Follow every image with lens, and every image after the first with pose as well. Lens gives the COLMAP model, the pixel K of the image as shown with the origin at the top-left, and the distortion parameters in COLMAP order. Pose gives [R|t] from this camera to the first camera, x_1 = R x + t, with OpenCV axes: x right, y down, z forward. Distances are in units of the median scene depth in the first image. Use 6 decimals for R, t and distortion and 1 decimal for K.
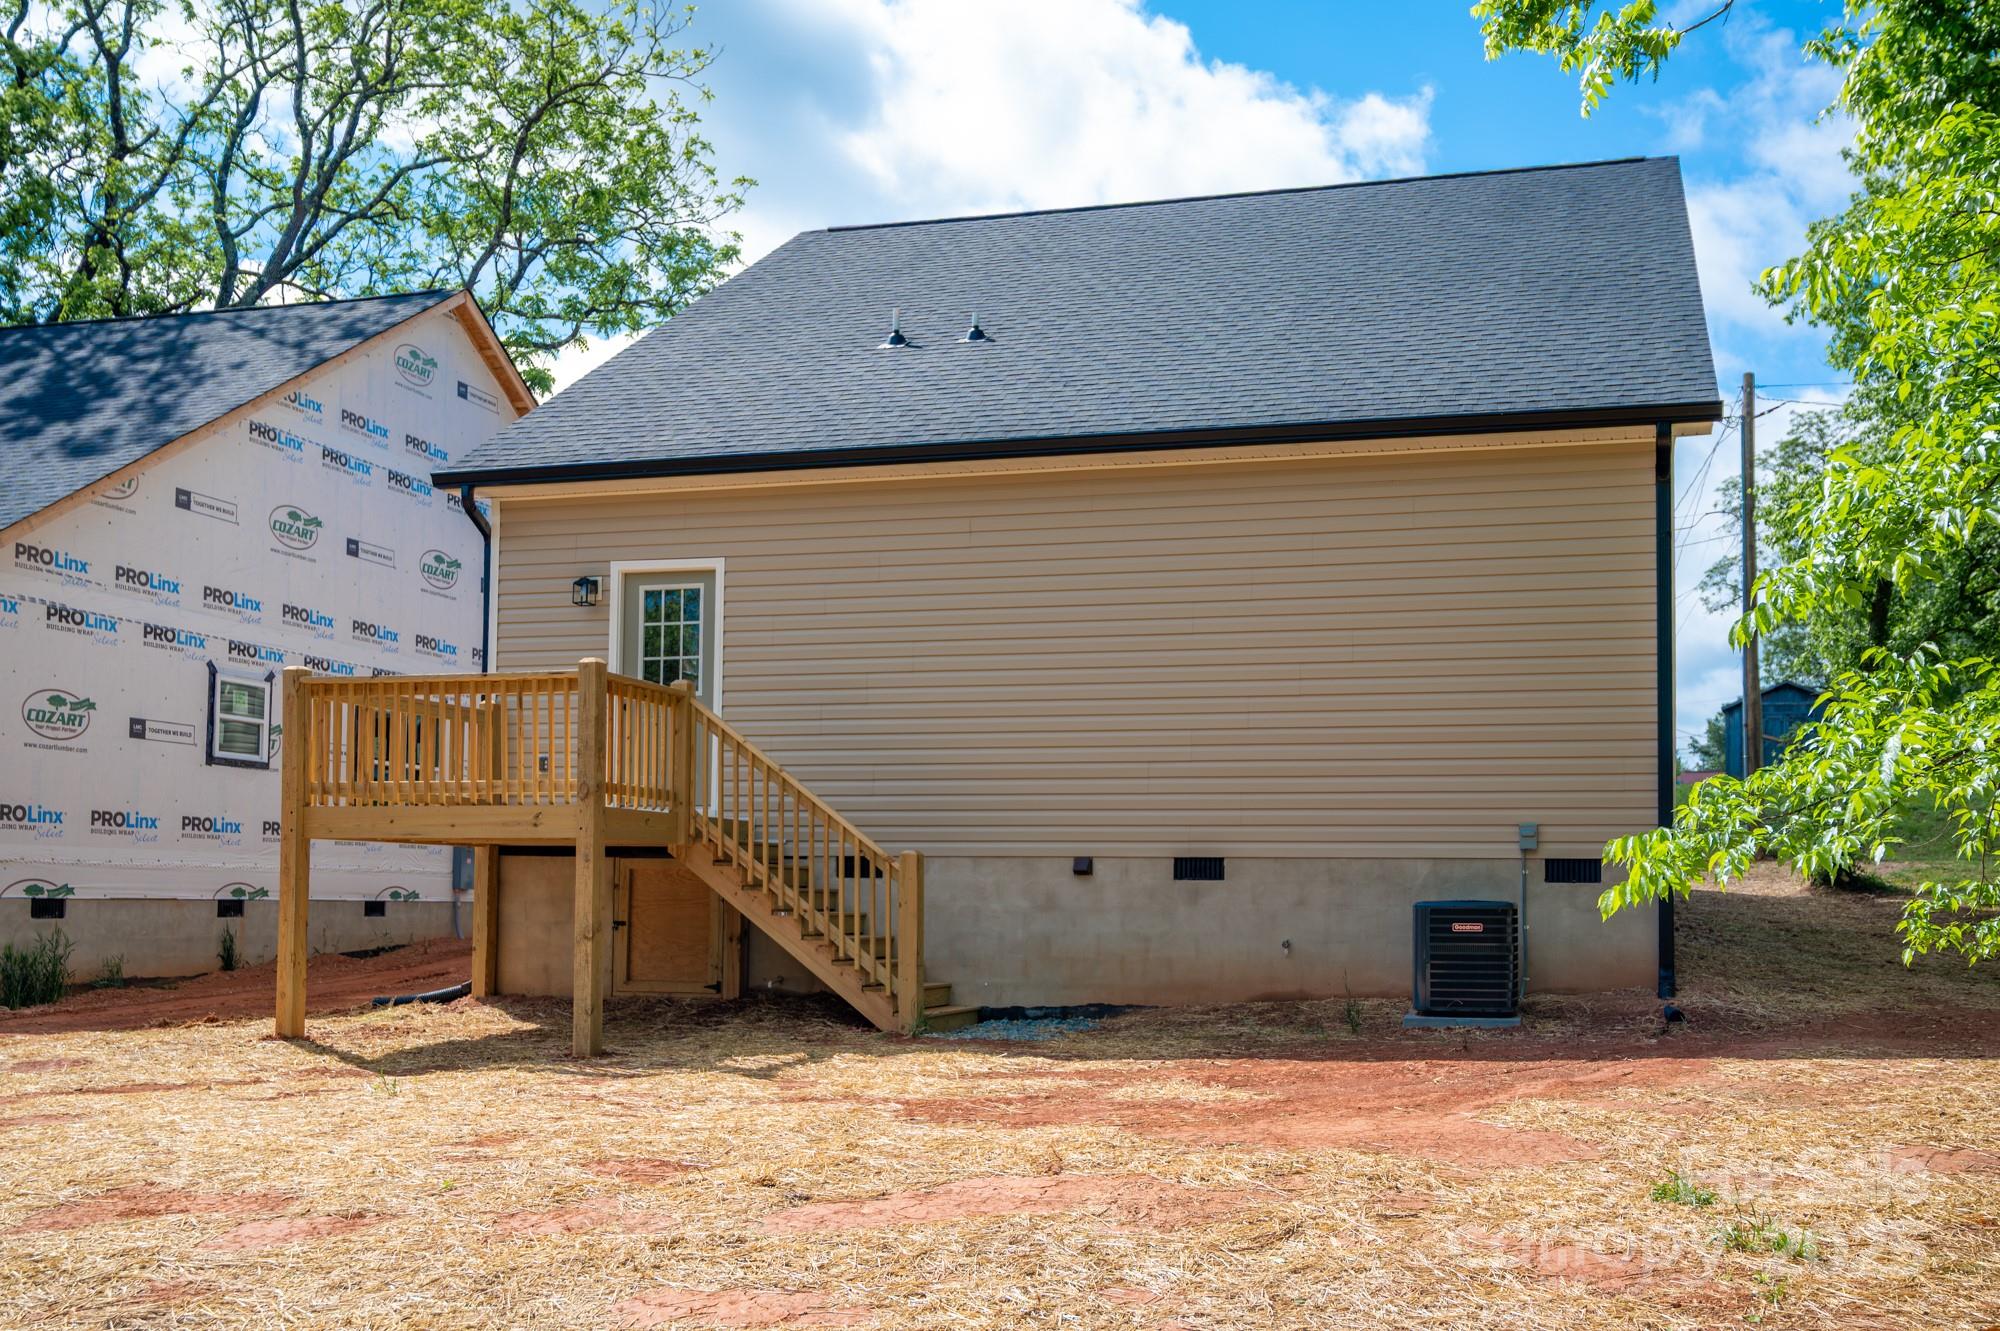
lens RADIAL K [[1582.6, 0, 1001.9], [0, 1582.6, 729.4], [0, 0, 1]] dist [0.001687, -0.004073]
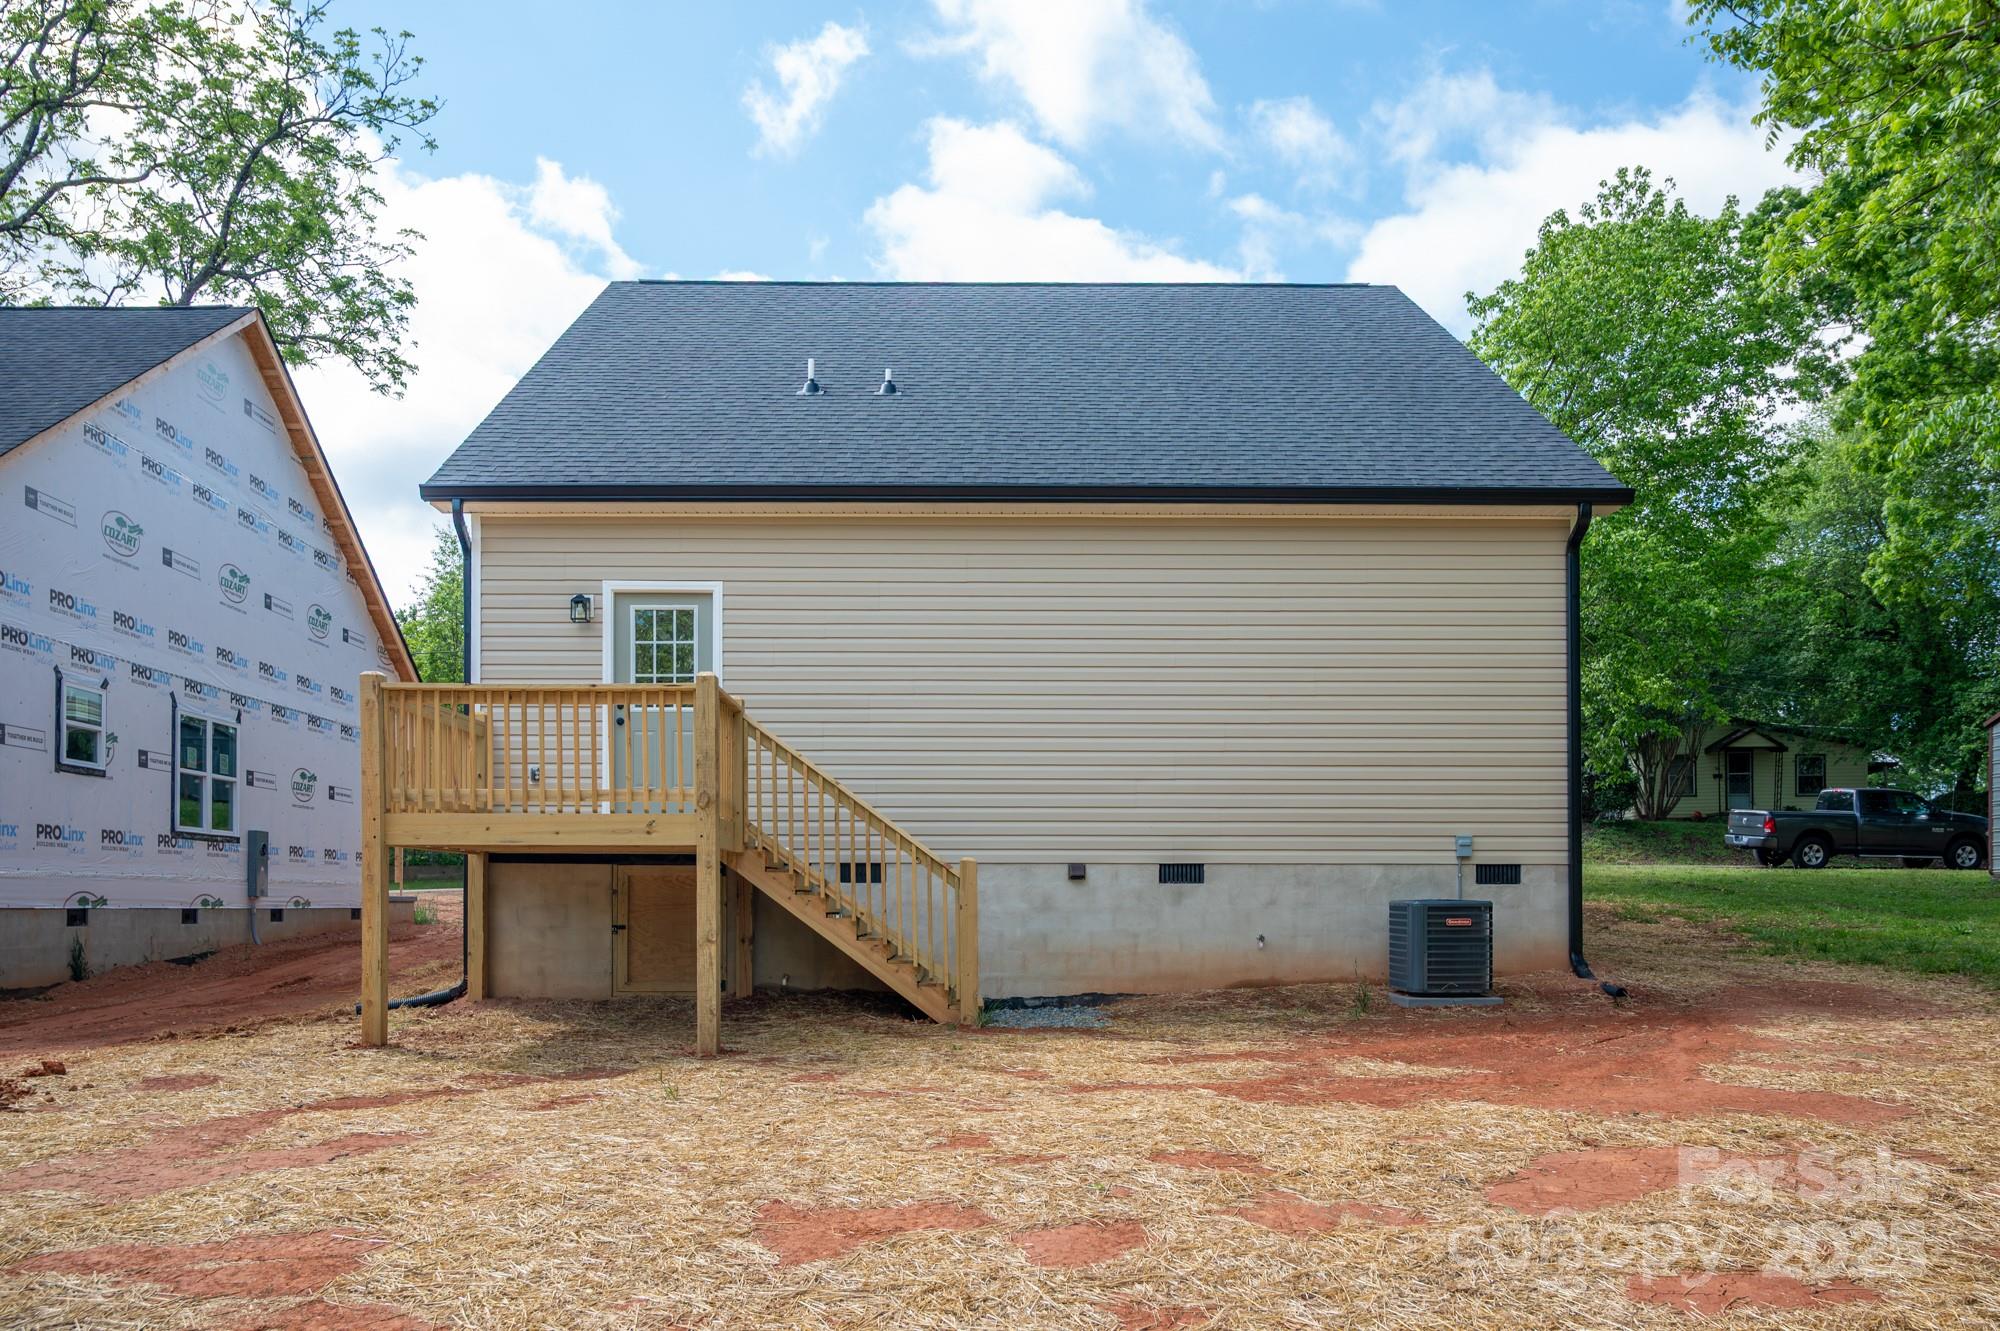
lens RADIAL K [[1380.0, 0, 1039.8], [0, 1380.0, 801.3], [0, 0, 1]] dist [-0.001044, -0.001687]
pose [[0.973740, 0.008947, 0.227487, -0.194646], [-0.016766, 0.999332, 0.032465, 0.005244], [-0.227045, -0.035426, 0.973240, 0.054879]]
